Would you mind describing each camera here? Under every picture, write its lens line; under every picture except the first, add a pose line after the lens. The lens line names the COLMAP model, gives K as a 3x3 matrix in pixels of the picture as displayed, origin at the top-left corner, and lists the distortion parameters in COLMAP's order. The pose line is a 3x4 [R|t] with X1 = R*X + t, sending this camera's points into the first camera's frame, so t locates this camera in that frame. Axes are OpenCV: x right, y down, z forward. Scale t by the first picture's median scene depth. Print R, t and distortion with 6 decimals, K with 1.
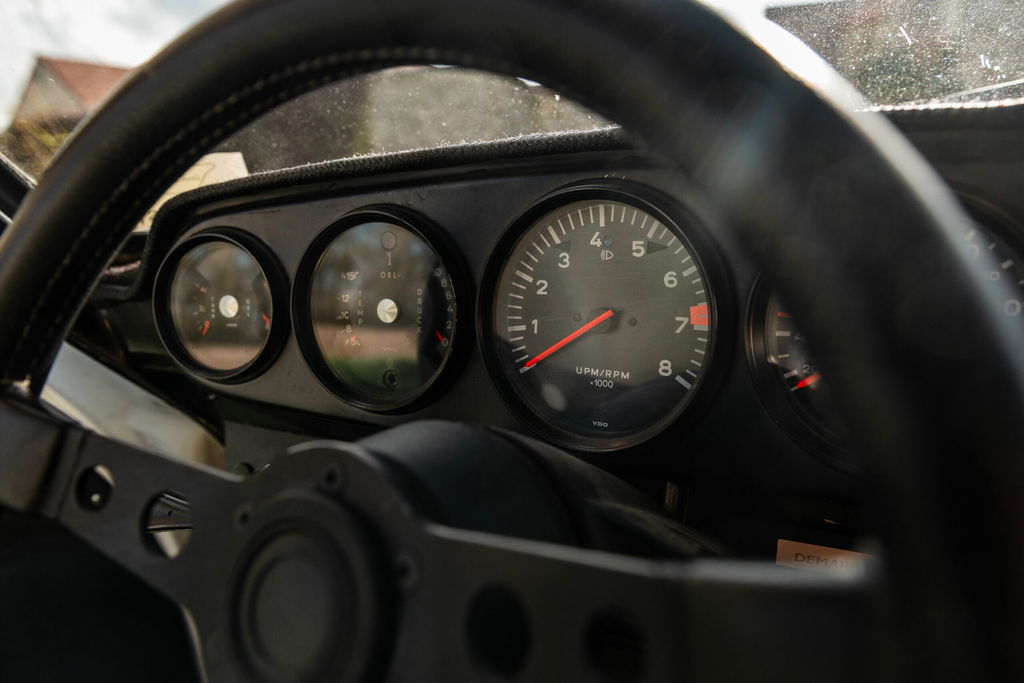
lens RADIAL K [[708.7, 0, 535.2], [0, 708.7, 345.6], [0, 0, 1]] dist [0.002521, 0.002167]
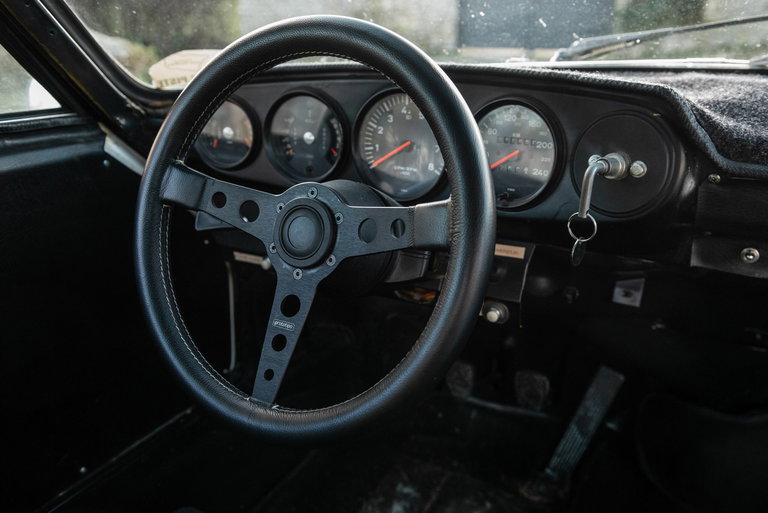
lens RADIAL K [[531.5, 0, 401.4], [0, 531.5, 259.6], [0, 0, 1]] dist [0.002521, 0.002167]
pose [[0.998022, 0.021762, 0.058980, -0.014597], [-0.031544, 0.984875, 0.170372, 0.033631], [-0.054381, -0.171895, 0.983613, -0.747477]]
